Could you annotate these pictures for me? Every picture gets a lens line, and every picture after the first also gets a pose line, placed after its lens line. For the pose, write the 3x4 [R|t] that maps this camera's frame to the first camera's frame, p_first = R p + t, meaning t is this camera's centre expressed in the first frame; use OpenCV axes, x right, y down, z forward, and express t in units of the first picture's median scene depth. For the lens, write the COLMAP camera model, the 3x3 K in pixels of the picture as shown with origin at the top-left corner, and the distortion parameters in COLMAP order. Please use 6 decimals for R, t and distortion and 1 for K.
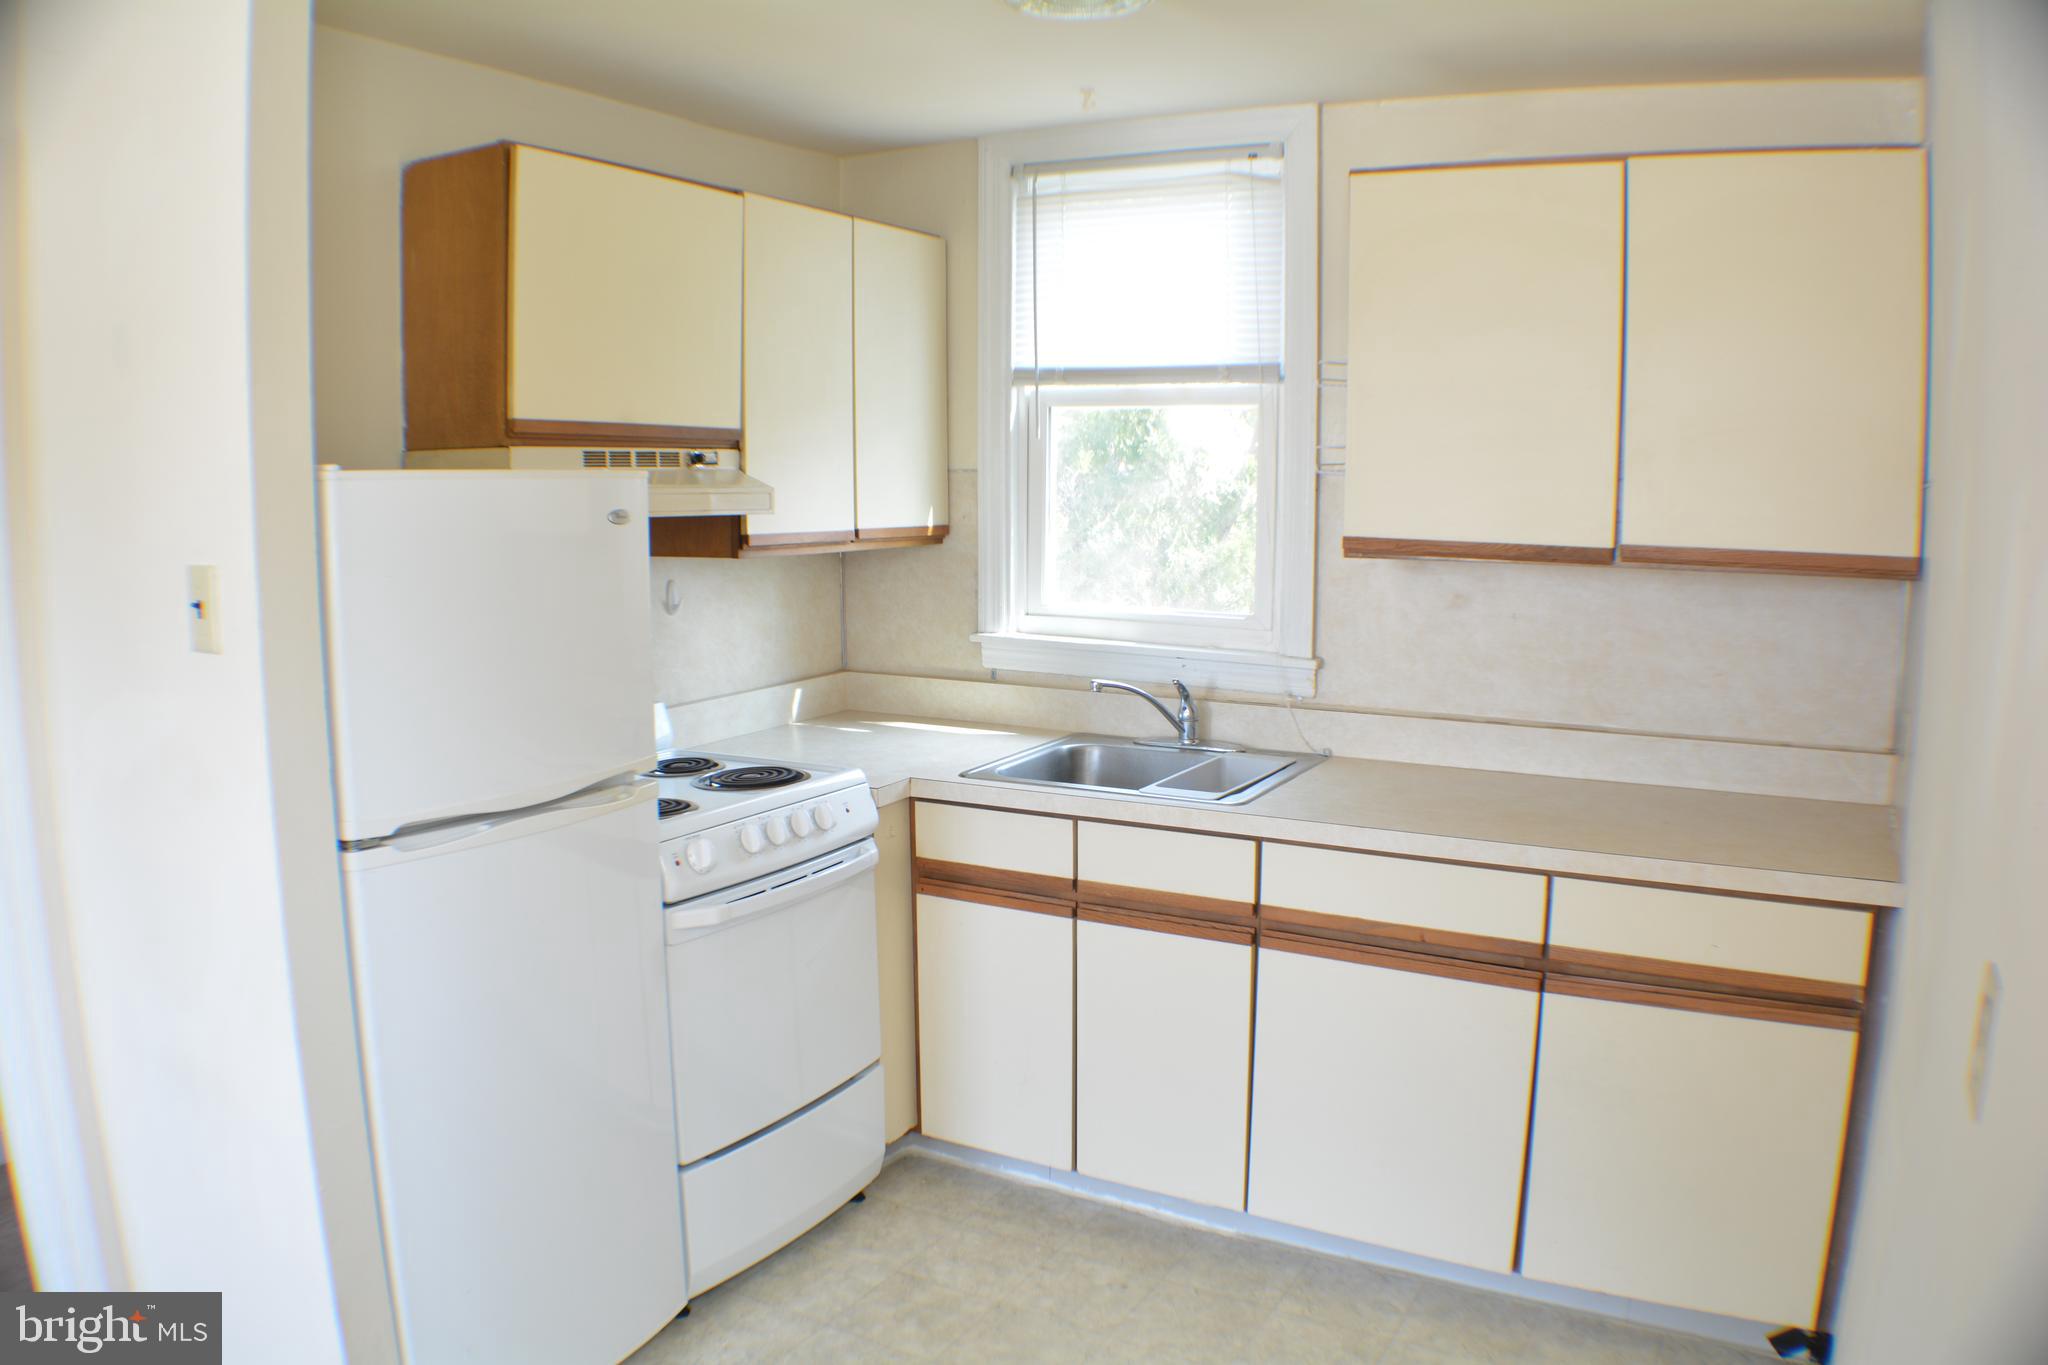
lens RADIAL K [[1509.5, 0, 1024.0], [0, 1509.5, 682.5], [0, 0, 1]] dist [-0.196974, 0.038522]
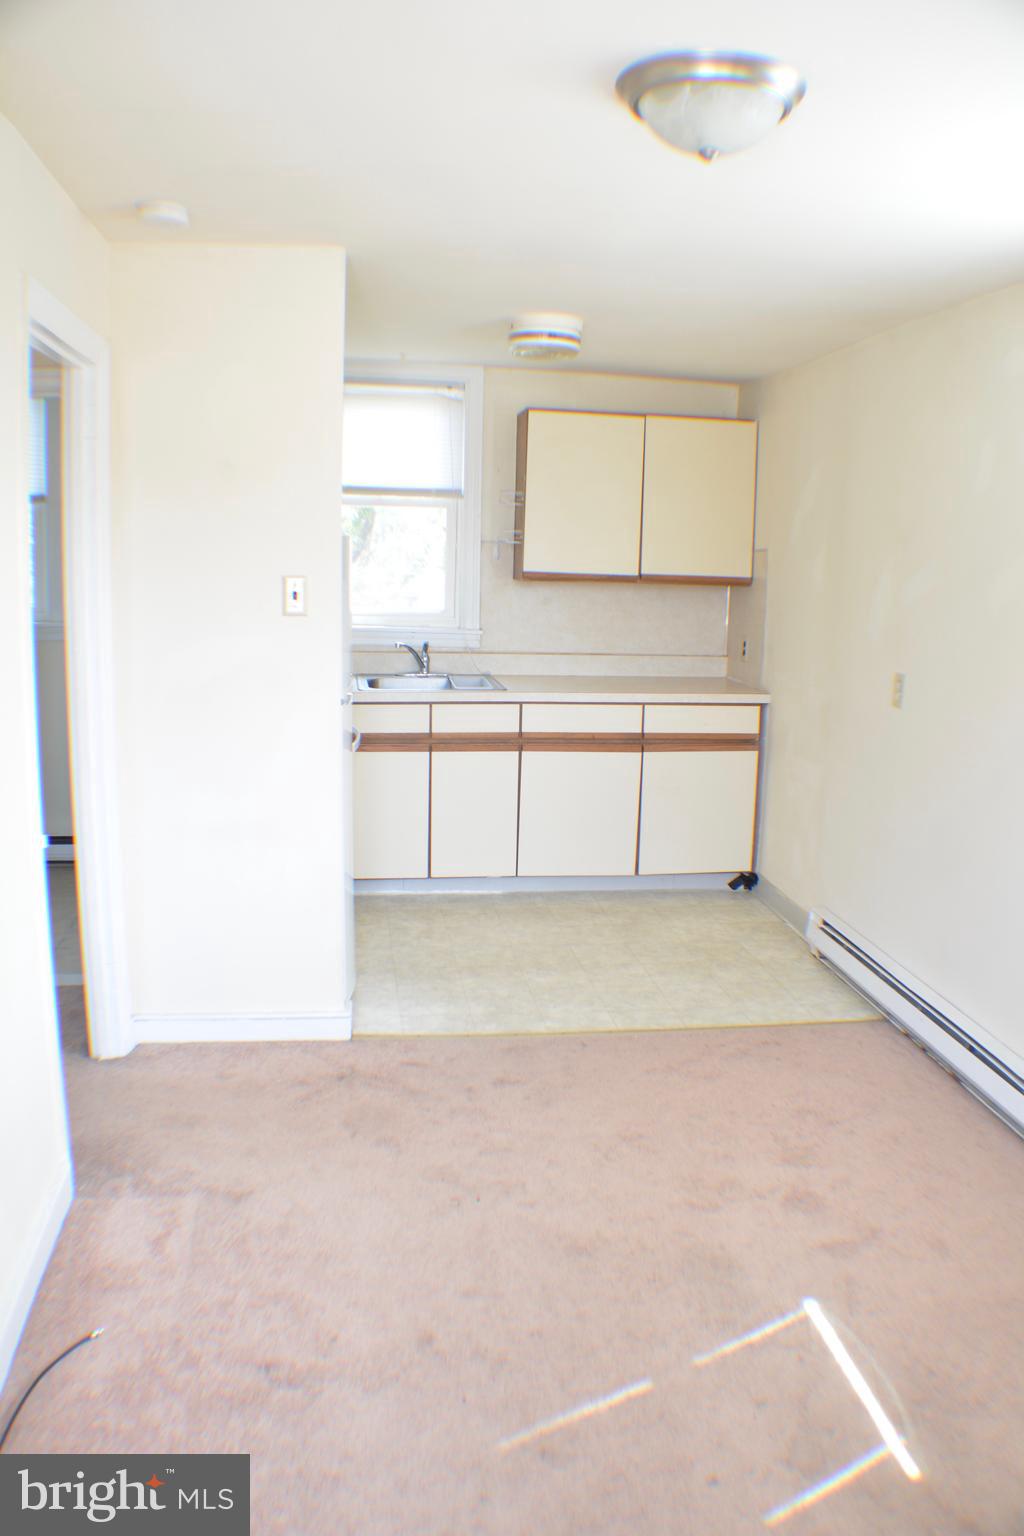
lens RADIAL K [[1132.1, 0, 513.0], [0, 1132.1, 808.2], [0, 0, 1]] dist [-0.196974, 0.038522]
pose [[0.781324, -0.119577, 0.612564, -0.921862], [0.060791, 0.991388, 0.115989, 0.062275], [-0.621158, -0.053387, 0.781865, -0.347102]]
